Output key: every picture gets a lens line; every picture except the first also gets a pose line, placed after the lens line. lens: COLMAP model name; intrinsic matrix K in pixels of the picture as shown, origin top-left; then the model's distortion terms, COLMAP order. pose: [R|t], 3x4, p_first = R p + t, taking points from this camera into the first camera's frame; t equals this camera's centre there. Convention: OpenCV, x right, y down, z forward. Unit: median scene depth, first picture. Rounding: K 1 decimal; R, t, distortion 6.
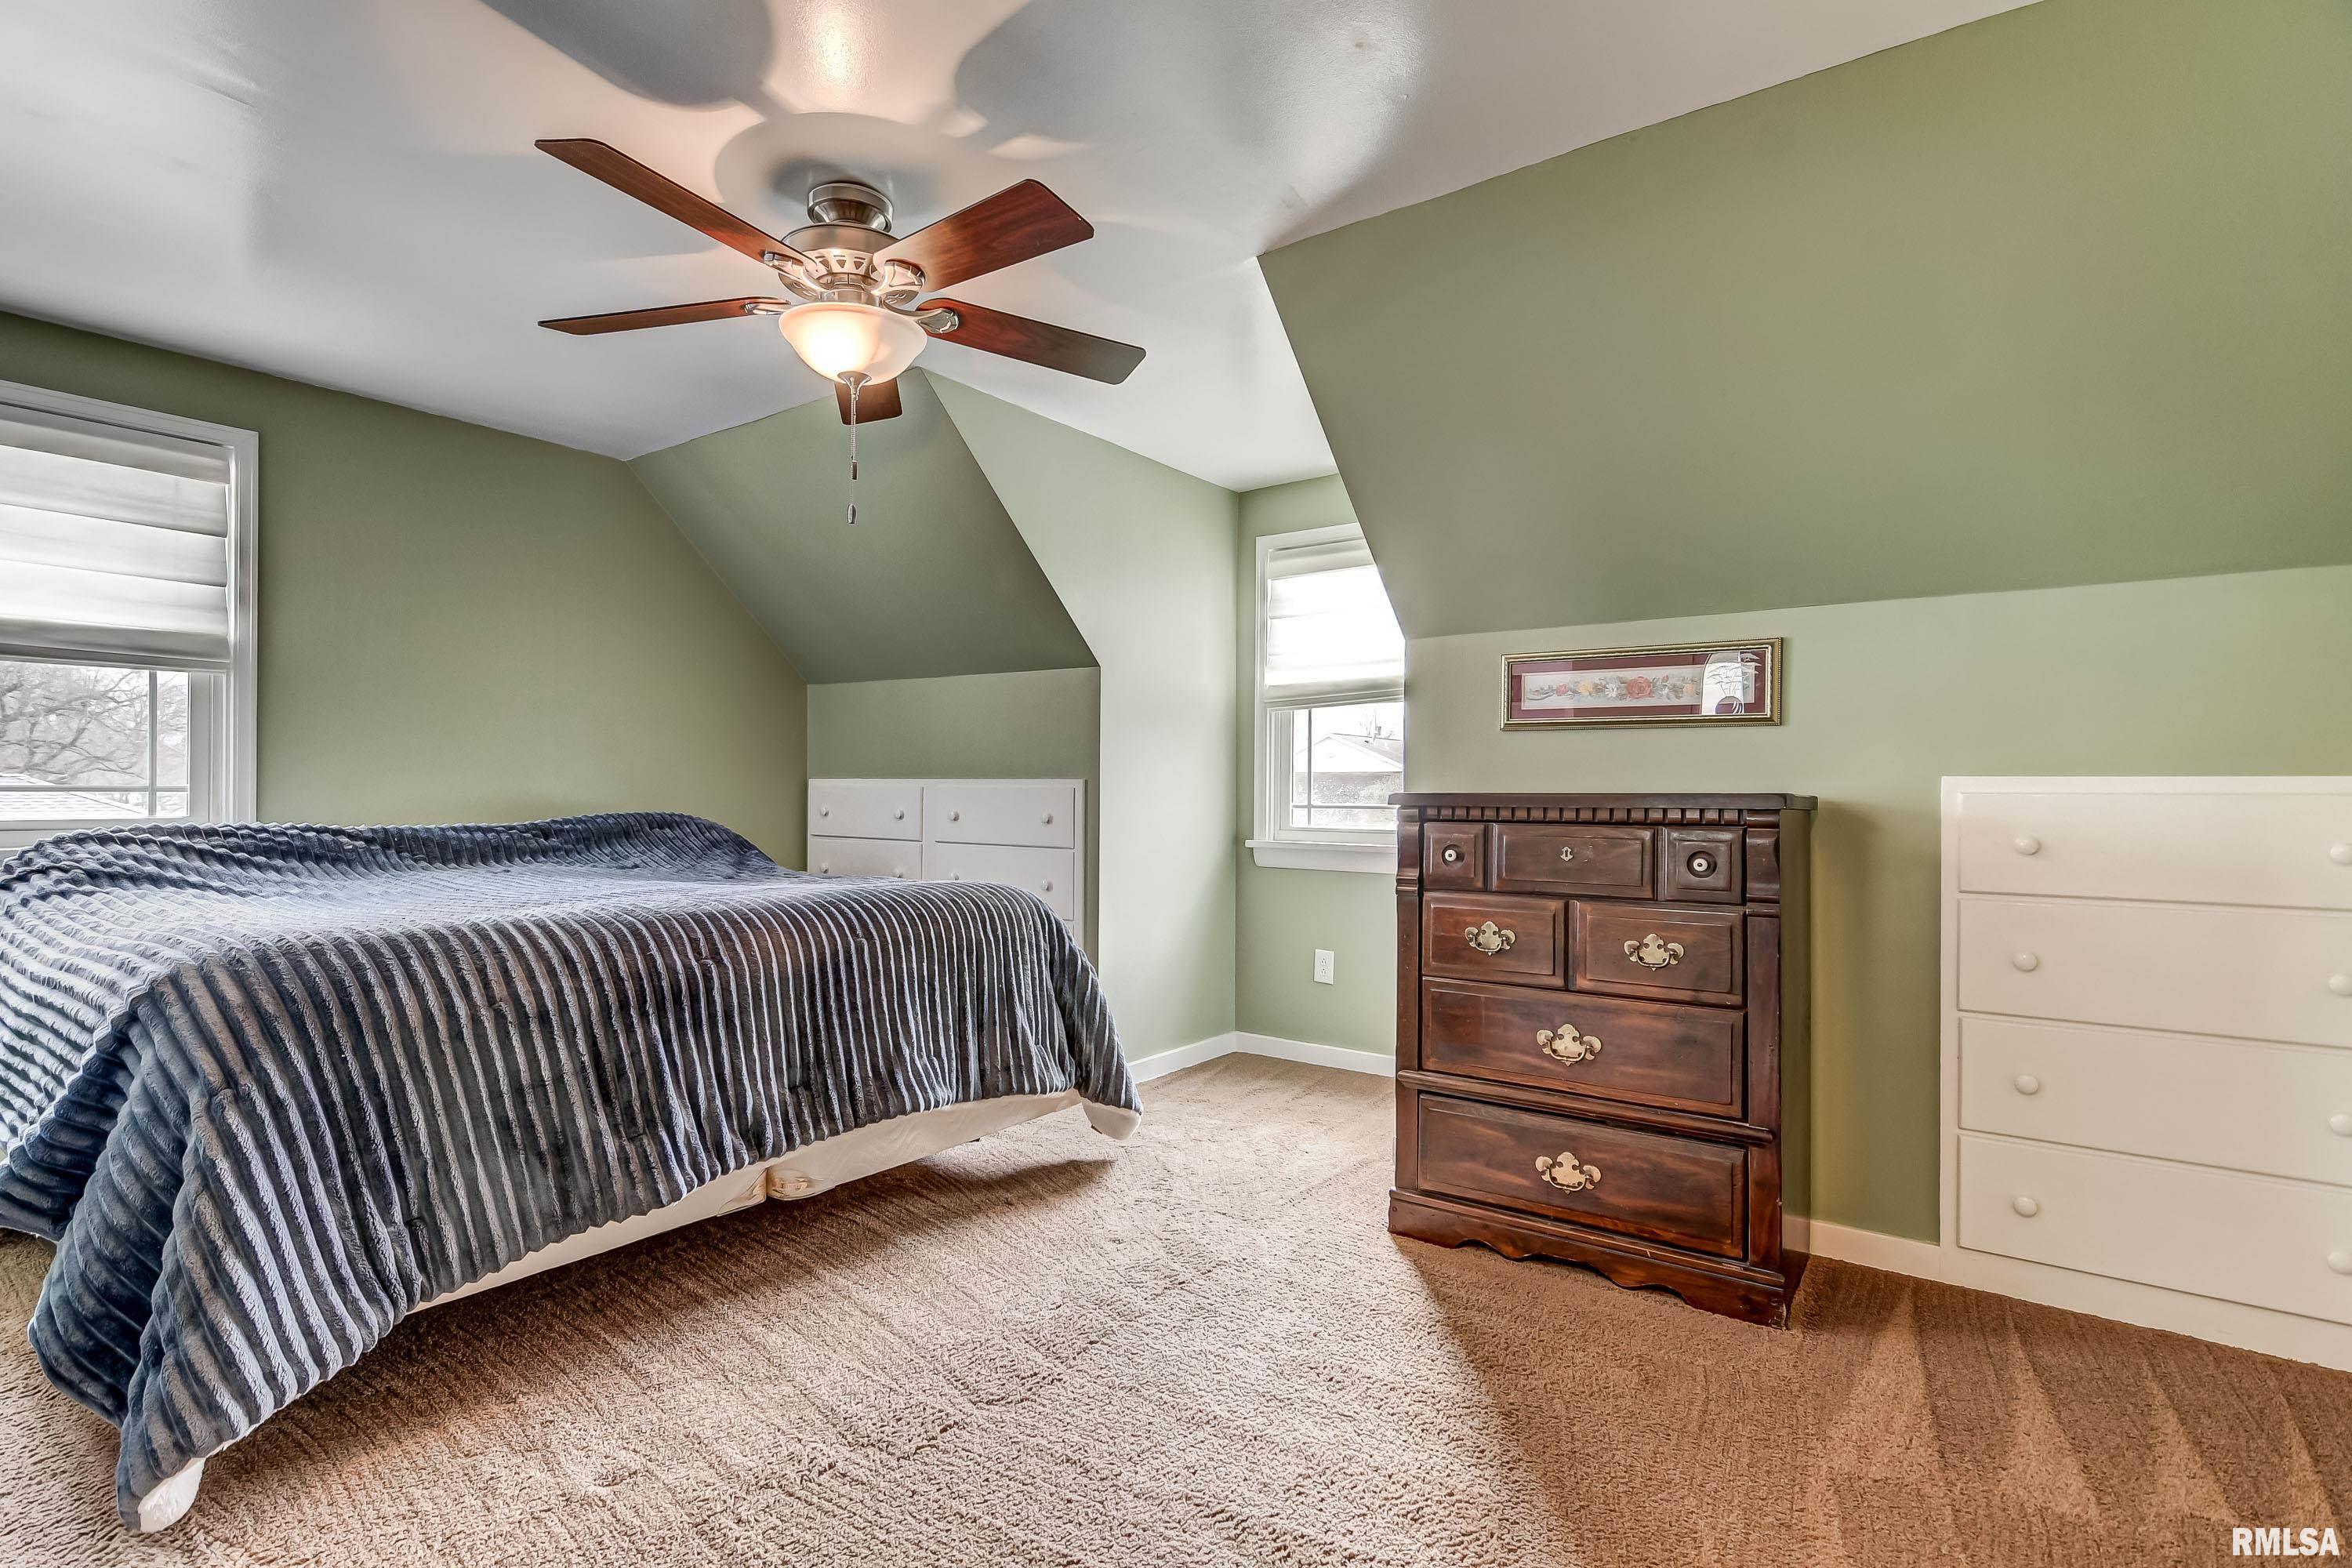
lens RADIAL K [[1129.1, 0, 1162.8], [0, 1129.1, 785.6], [0, 0, 1]] dist [0.017890, -0.012065]
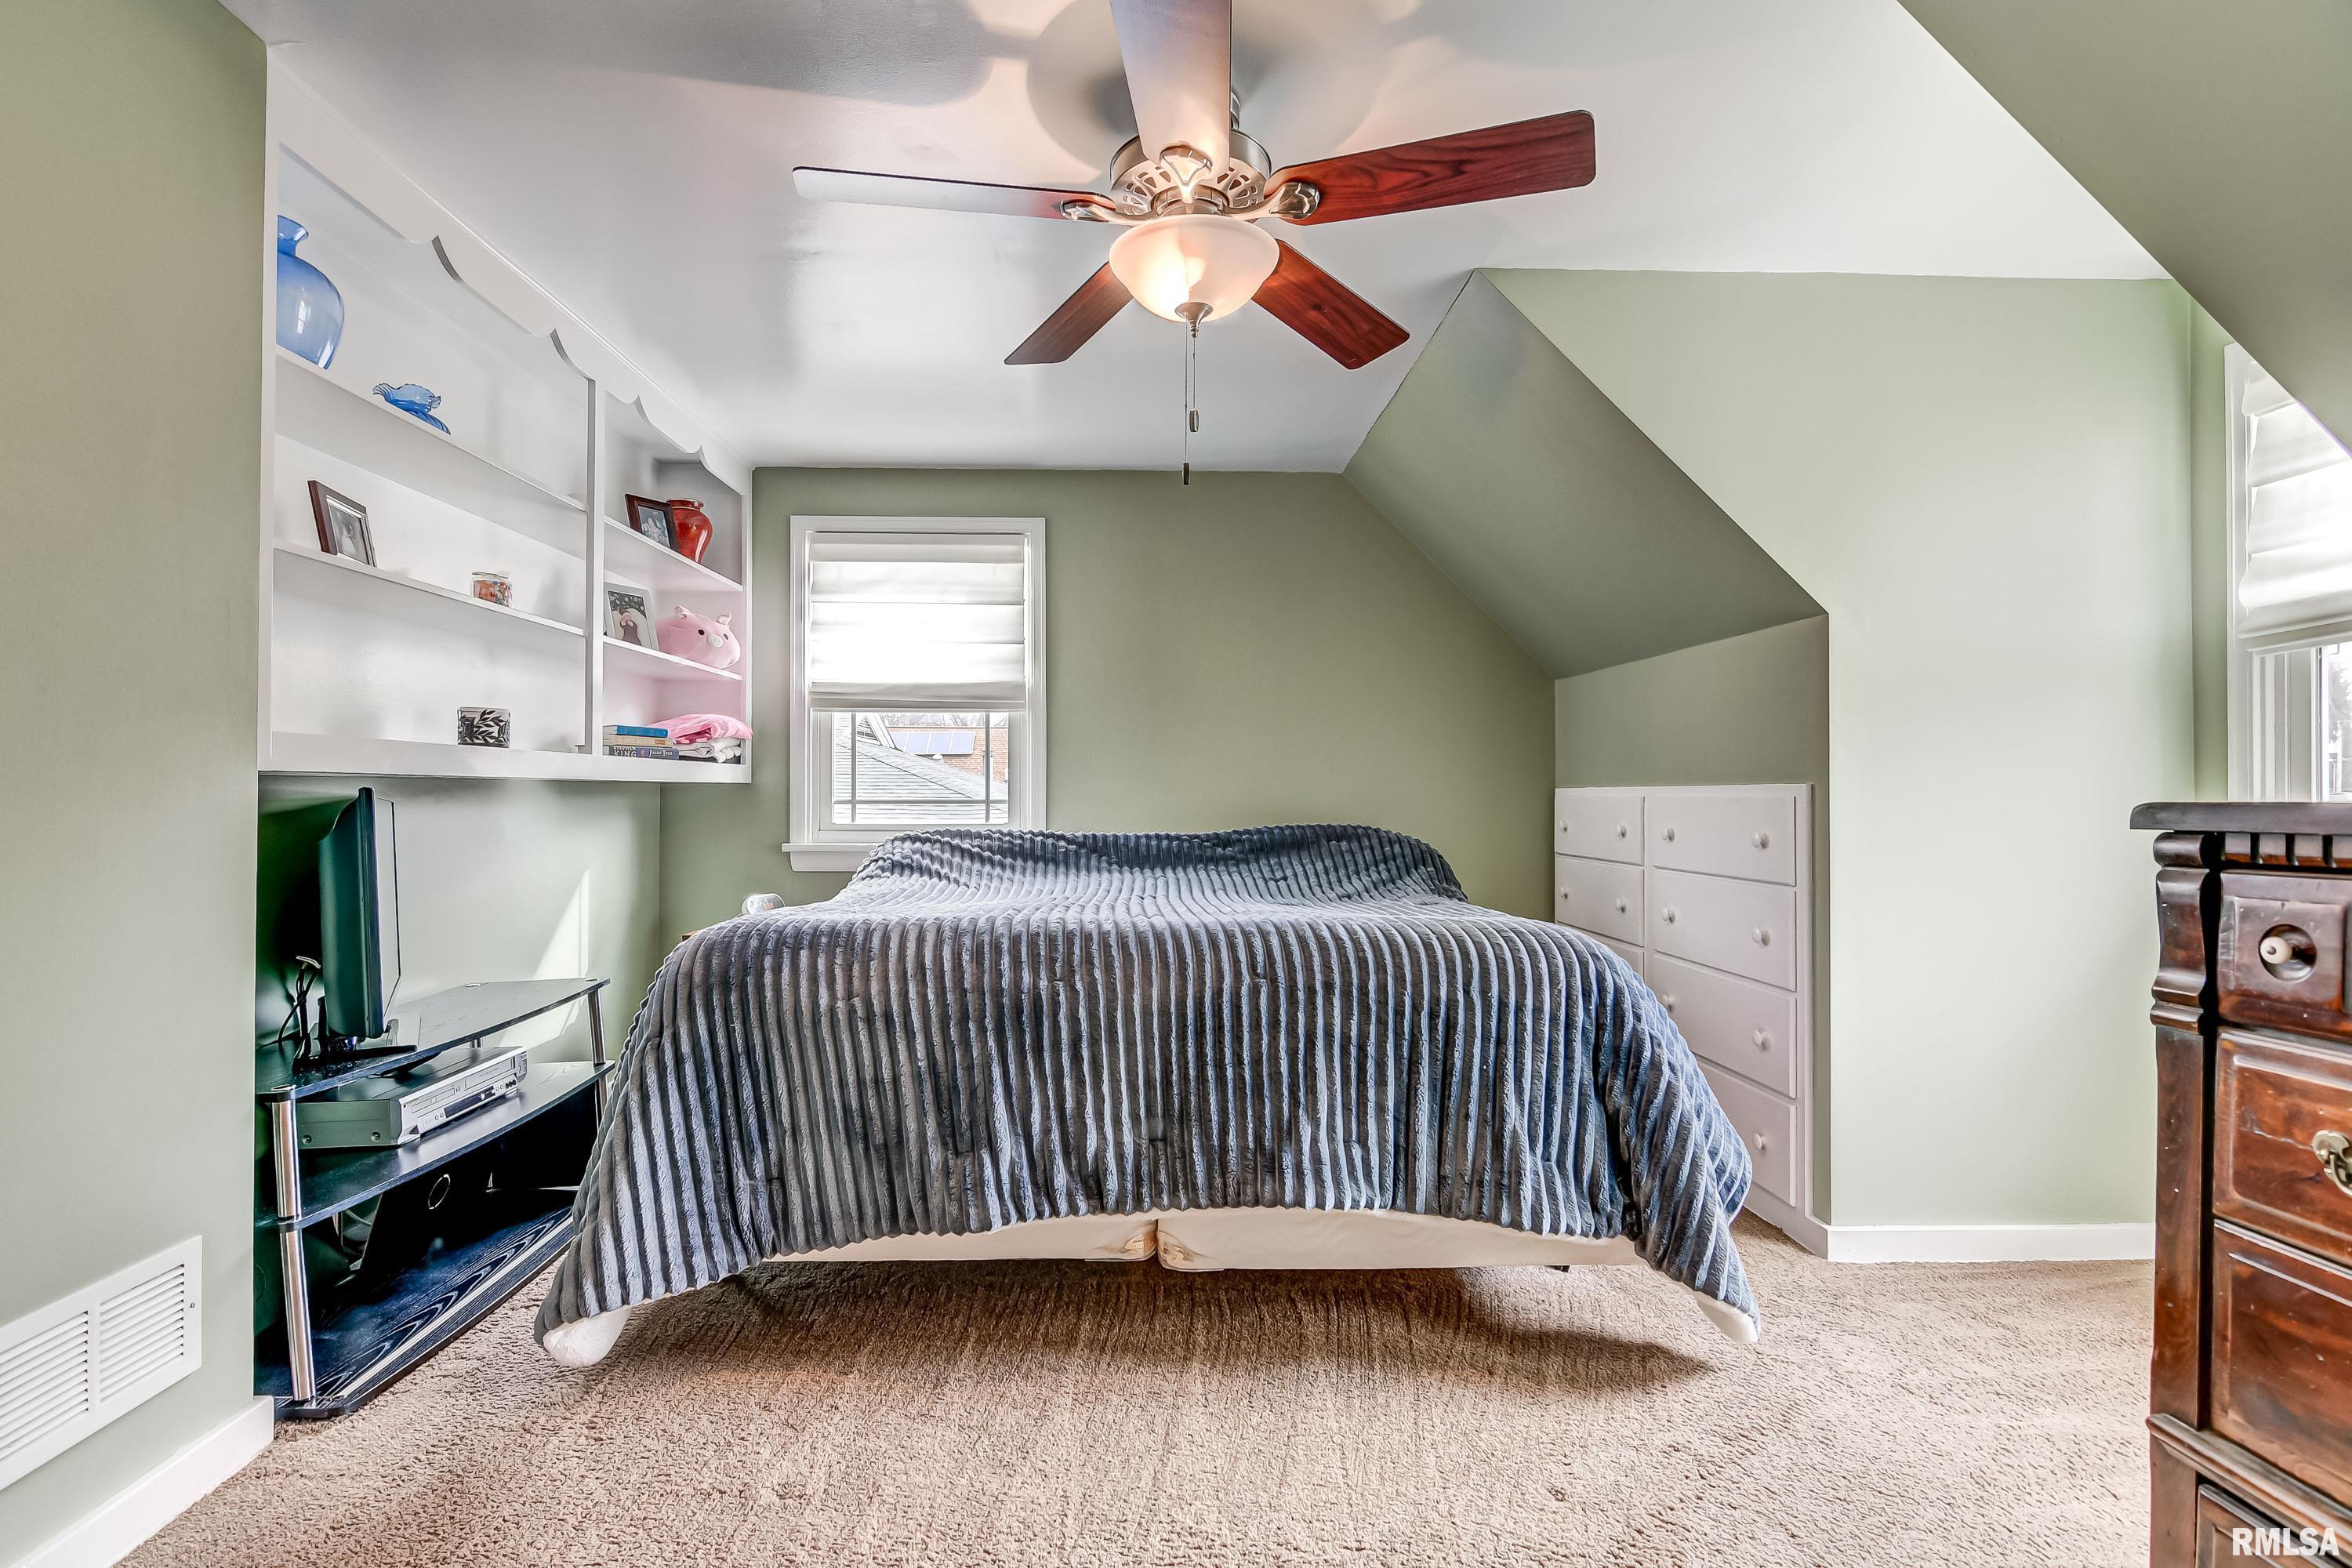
lens RADIAL K [[1129.1, 0, 1177.2], [0, 1129.1, 786.6], [0, 0, 1]] dist [0.017890, -0.012065]
pose [[0.622925, -0.013572, -0.782164, 0.329070], [0.006183, 0.999904, -0.012426, 0.003362], [0.782257, 0.002905, 0.622949, 0.411000]]
